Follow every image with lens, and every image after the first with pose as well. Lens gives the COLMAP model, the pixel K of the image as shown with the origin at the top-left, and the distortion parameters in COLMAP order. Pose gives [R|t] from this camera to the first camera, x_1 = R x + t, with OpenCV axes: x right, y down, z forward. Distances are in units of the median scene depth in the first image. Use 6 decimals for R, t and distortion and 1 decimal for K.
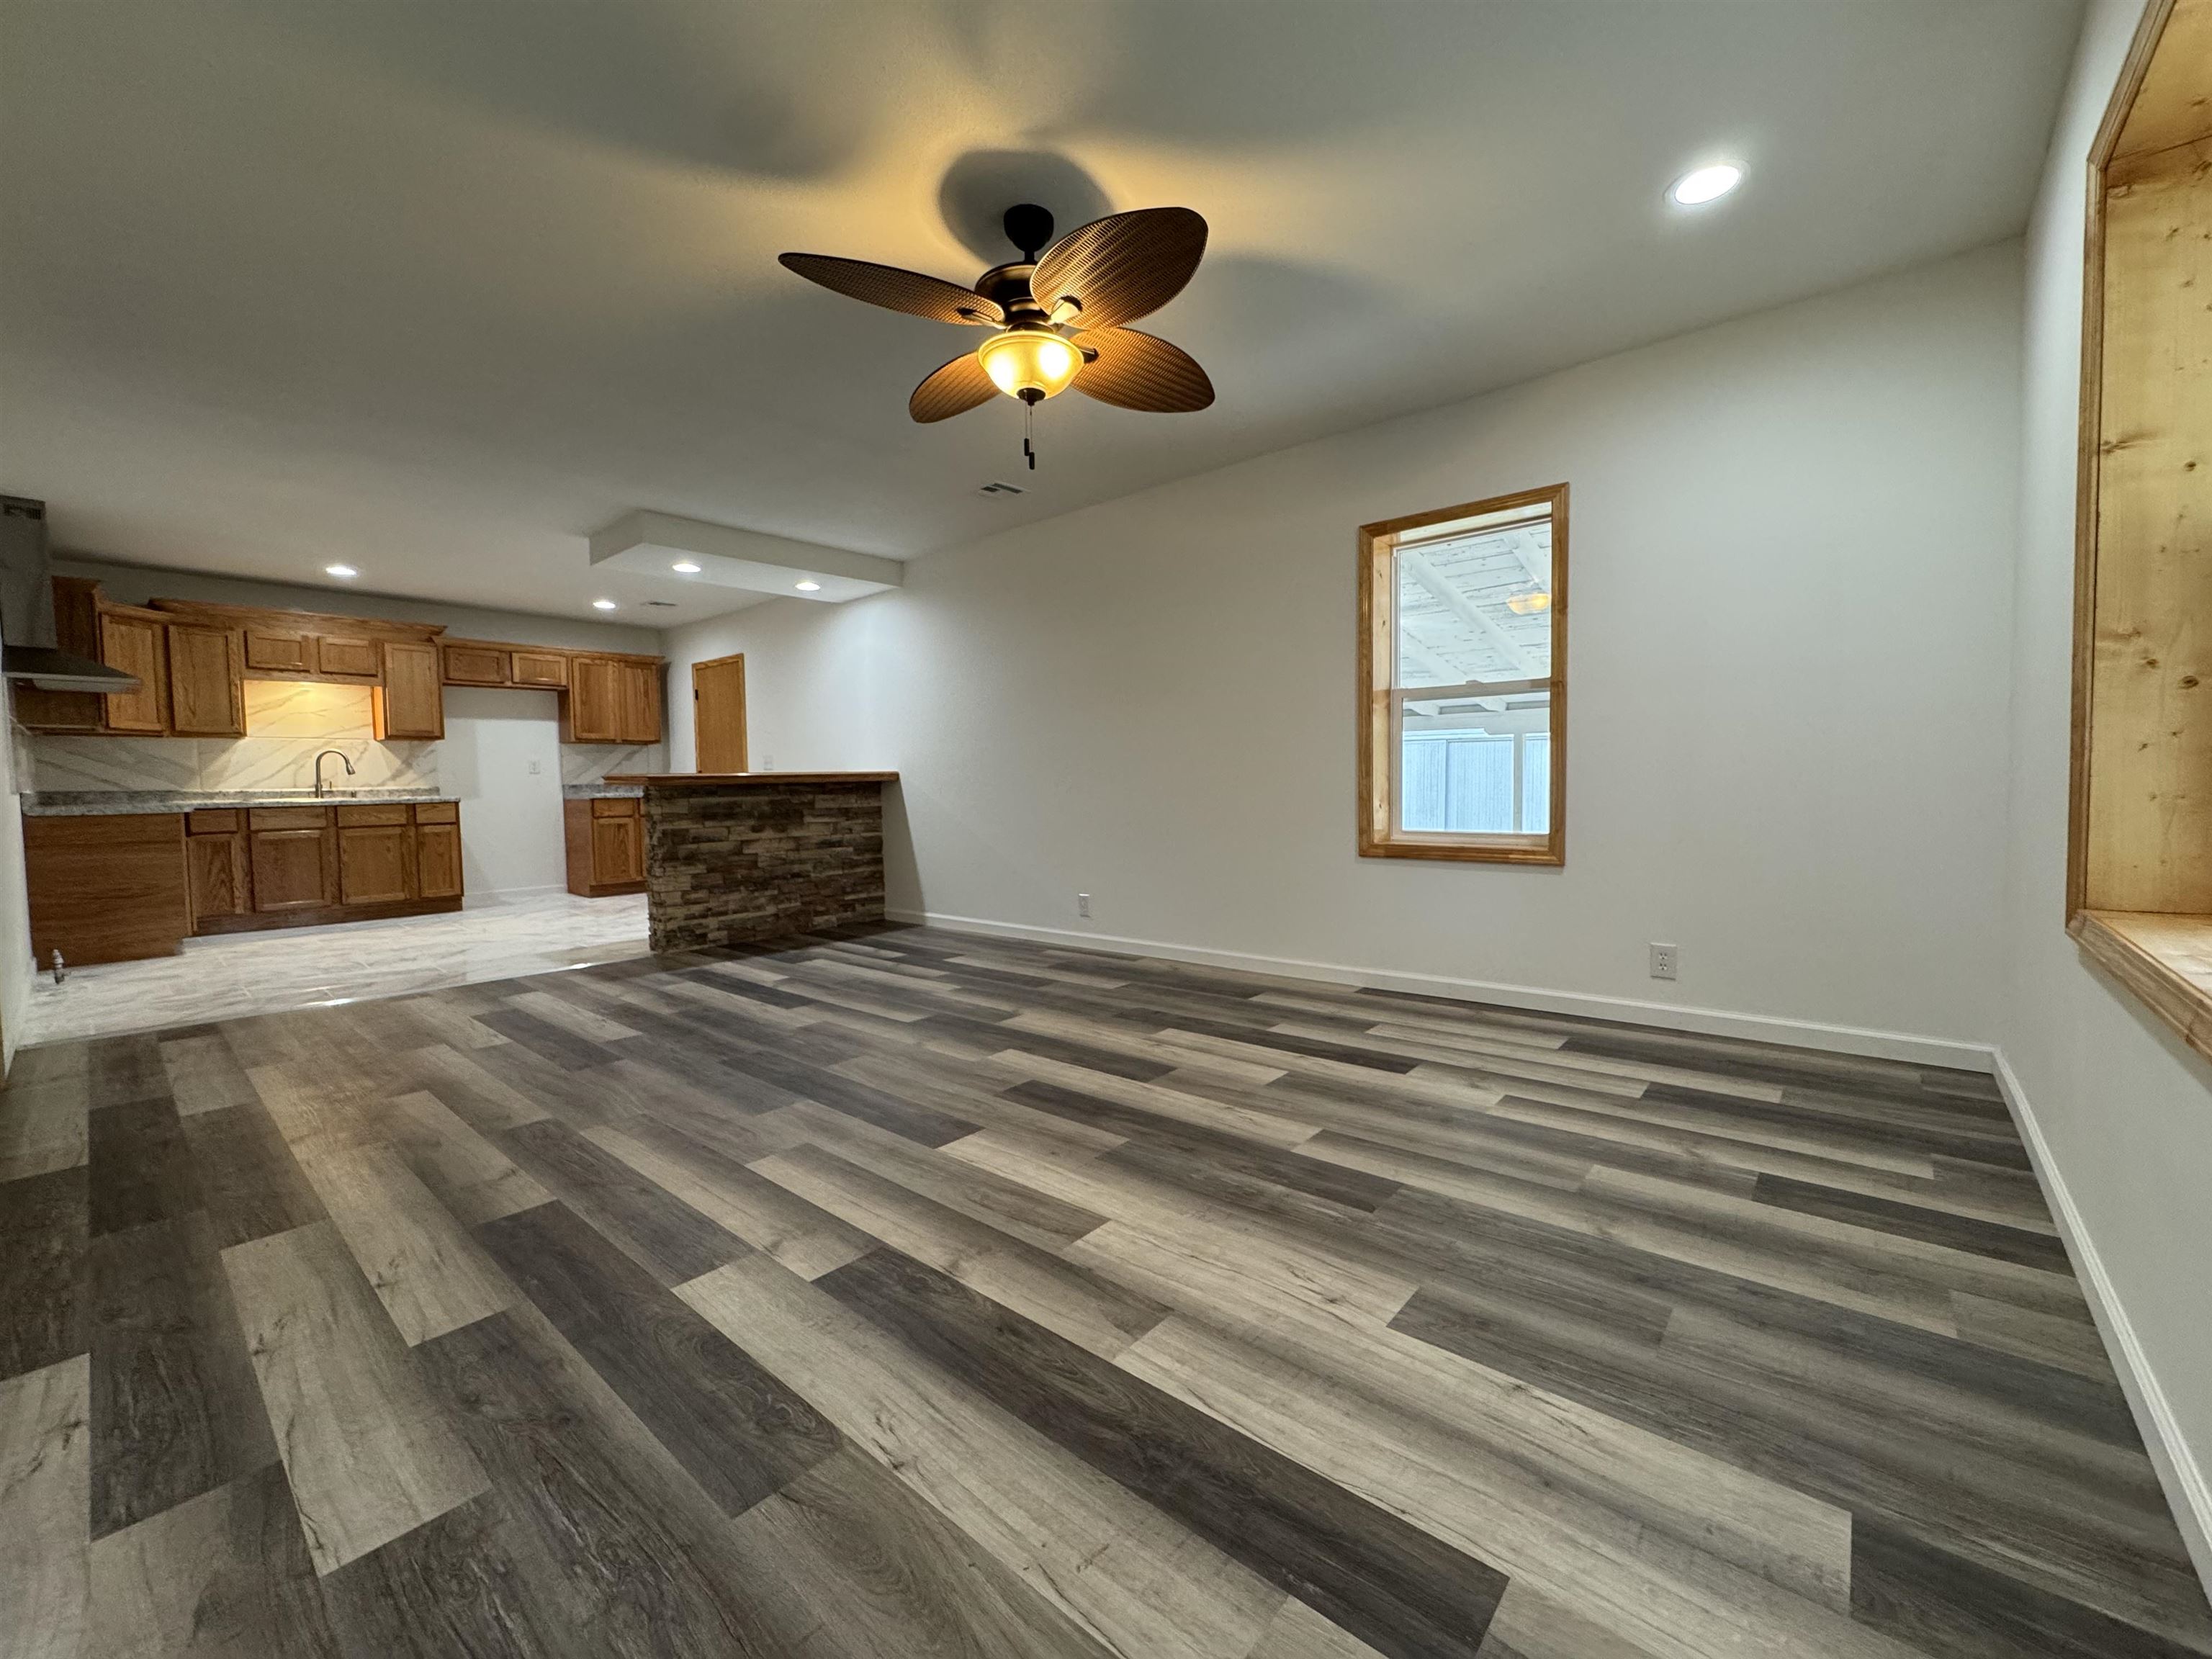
lens RADIAL K [[885.5, 0, 1106.0], [0, 885.5, 829.5], [0, 0, 1]] dist [-0.001276, -0.000055]
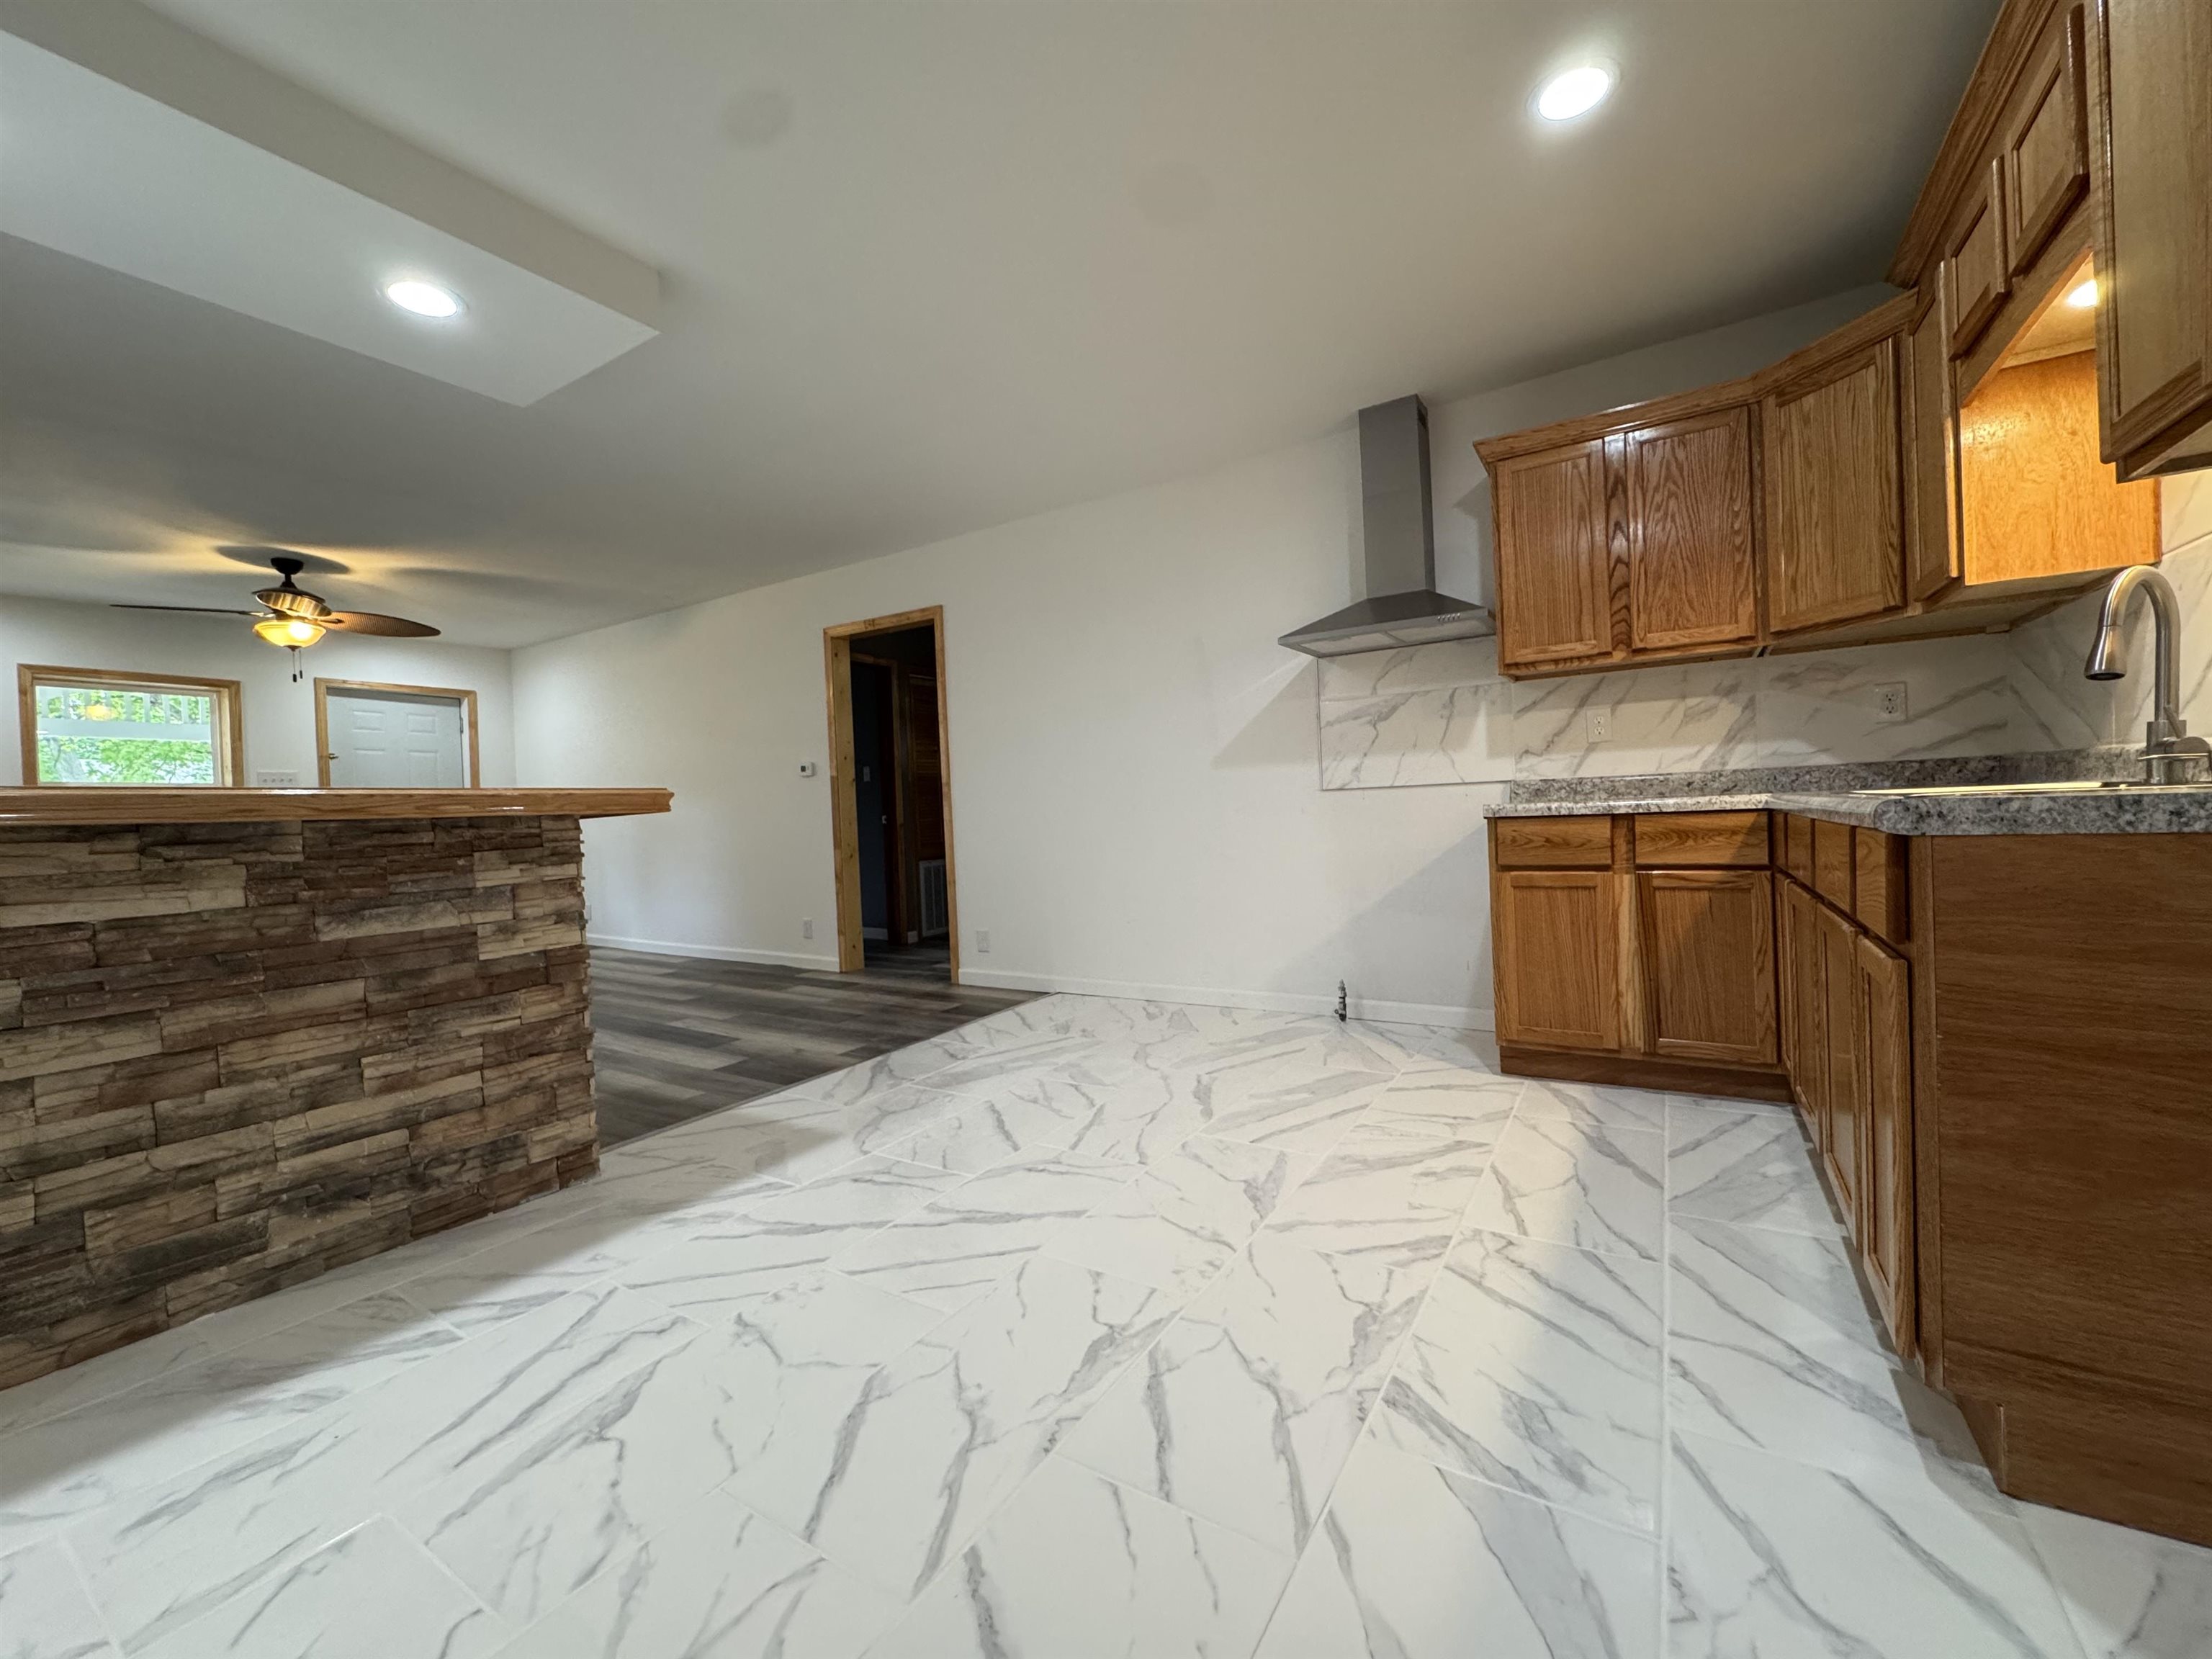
lens RADIAL K [[885.5, 0, 1106.0], [0, 885.5, 829.5], [0, 0, 1]] dist [-0.001276, -0.000055]
pose [[-0.986941, 0.060763, -0.149180, -0.662782], [0.049165, 0.995562, 0.080241, -0.062719], [0.153393, 0.071859, -0.985549, 1.370840]]
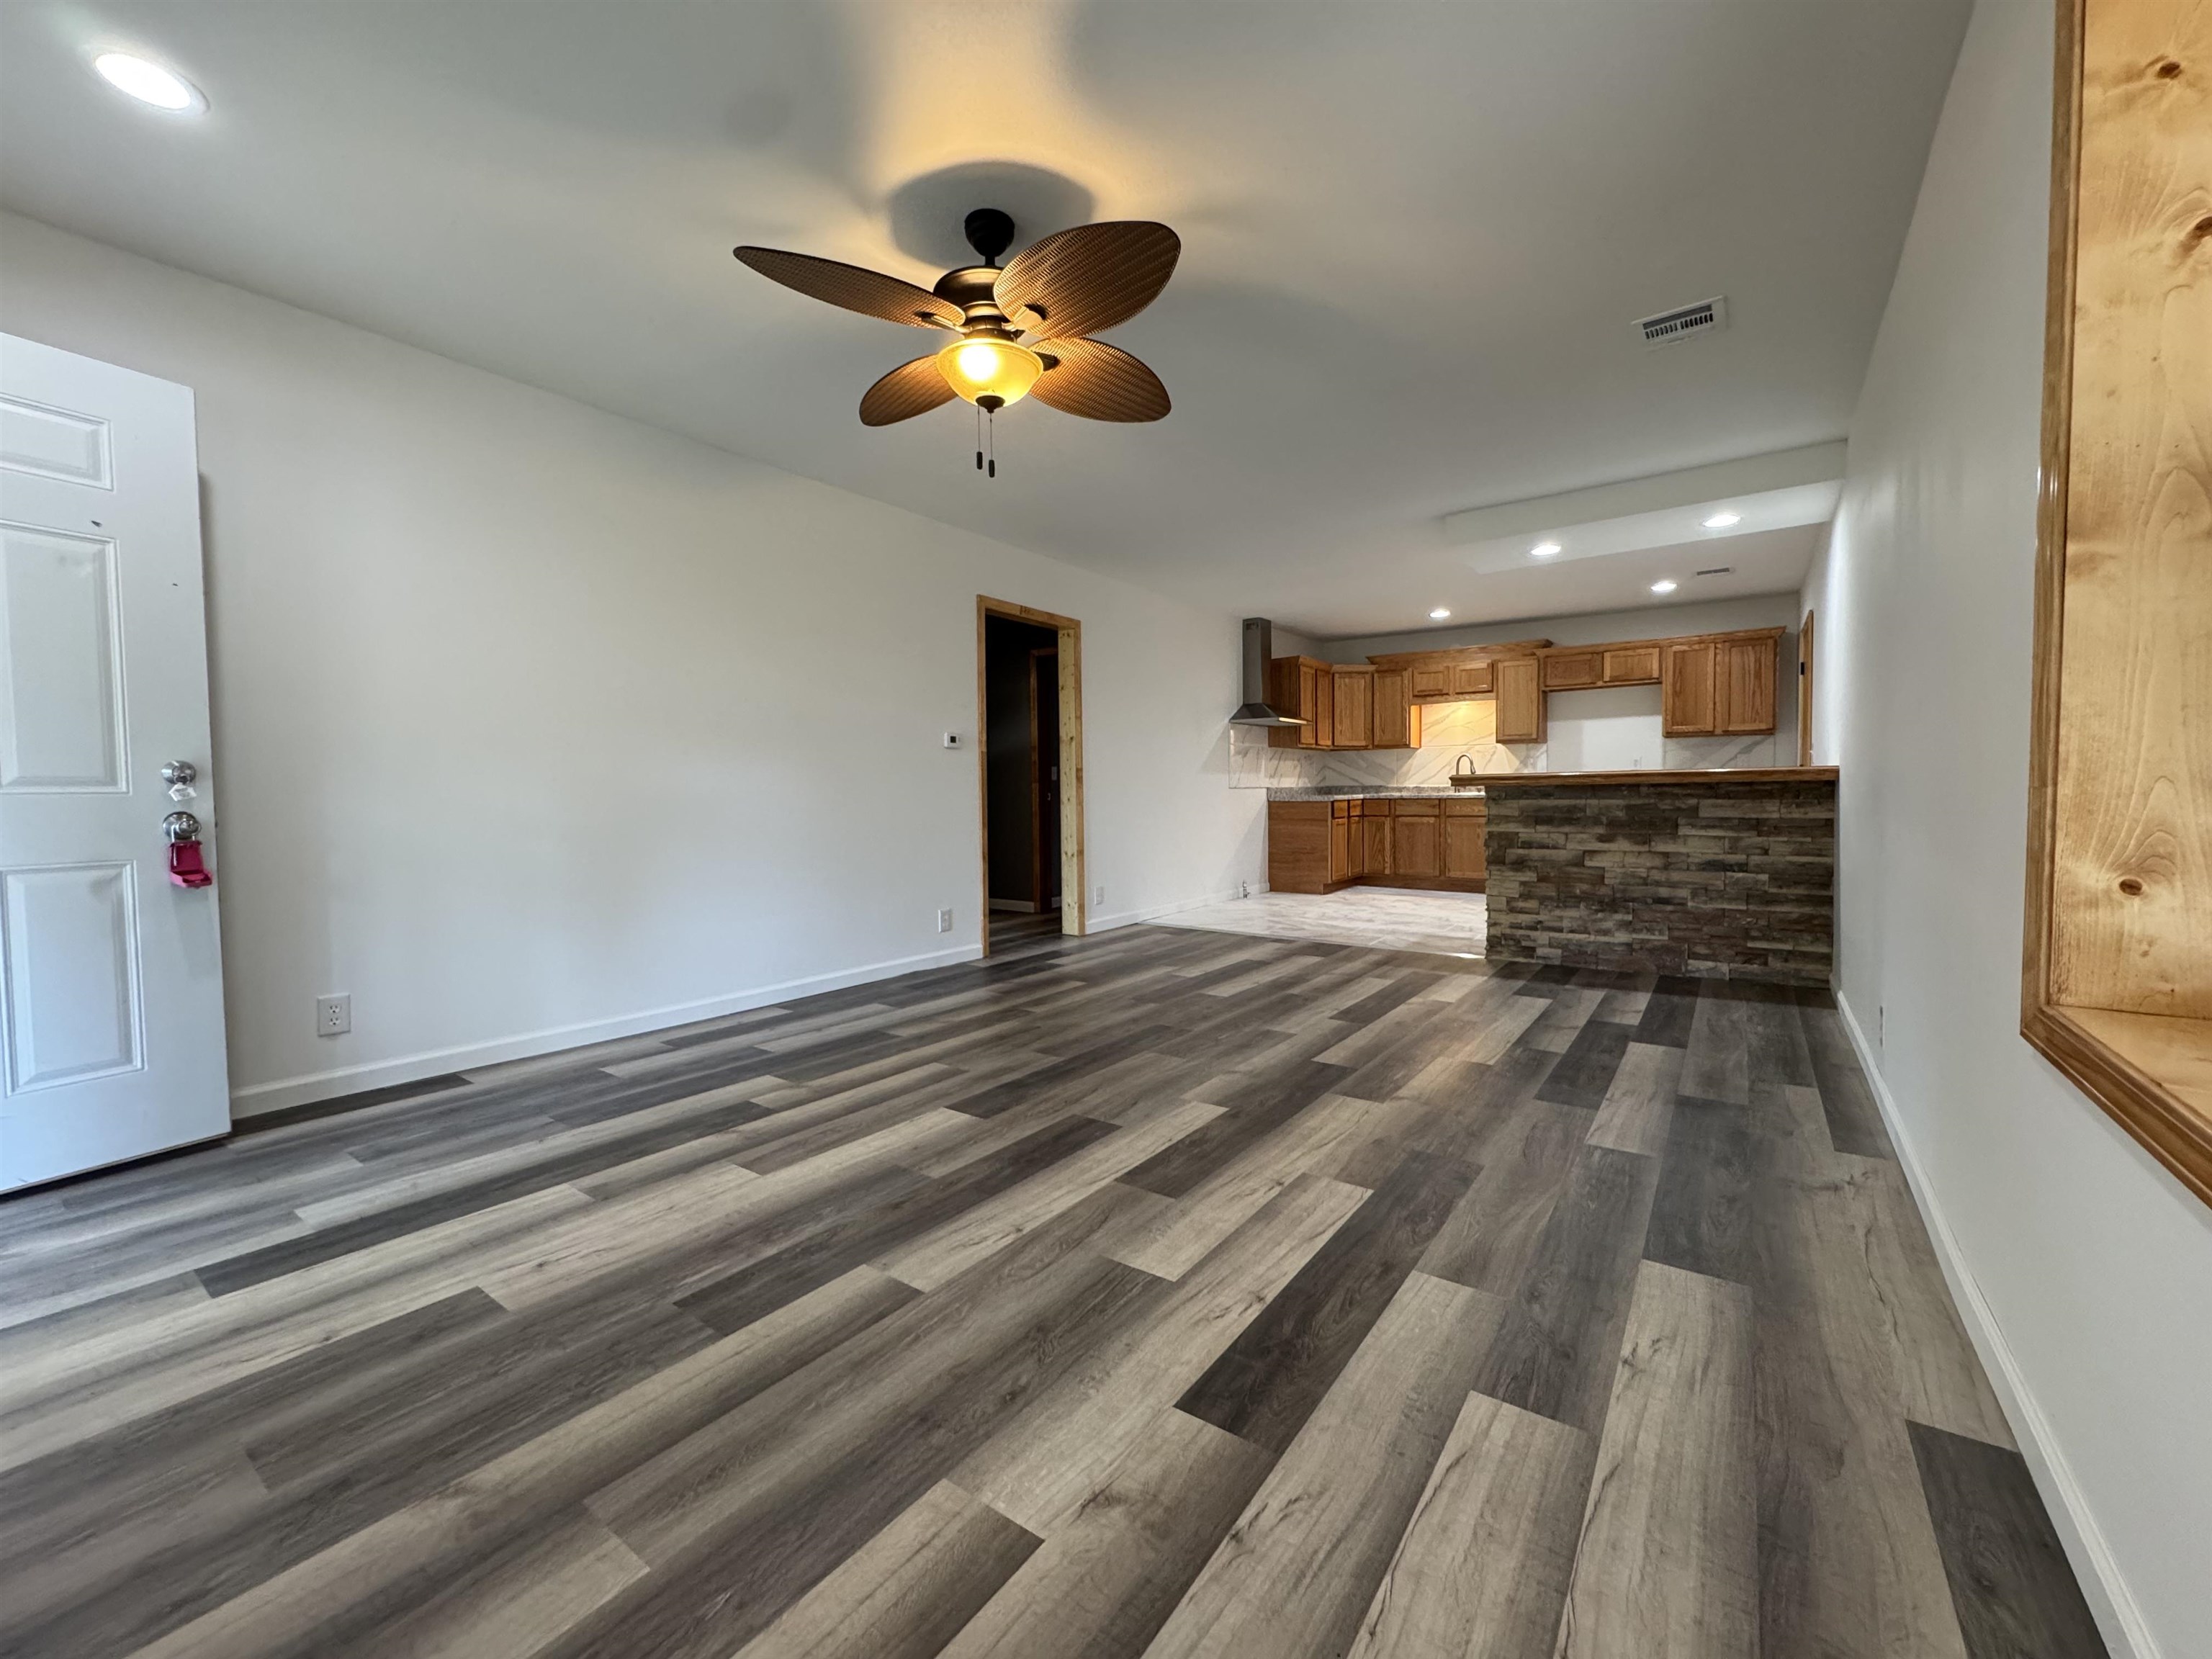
lens RADIAL K [[885.5, 0, 1106.0], [0, 885.5, 829.5], [0, 0, 1]] dist [-0.001276, -0.000055]
pose [[0.086505, 0.057560, -0.994587, 0.390626], [-0.046590, 0.997471, 0.053675, -0.031132], [0.995161, 0.041695, 0.088968, 0.442971]]
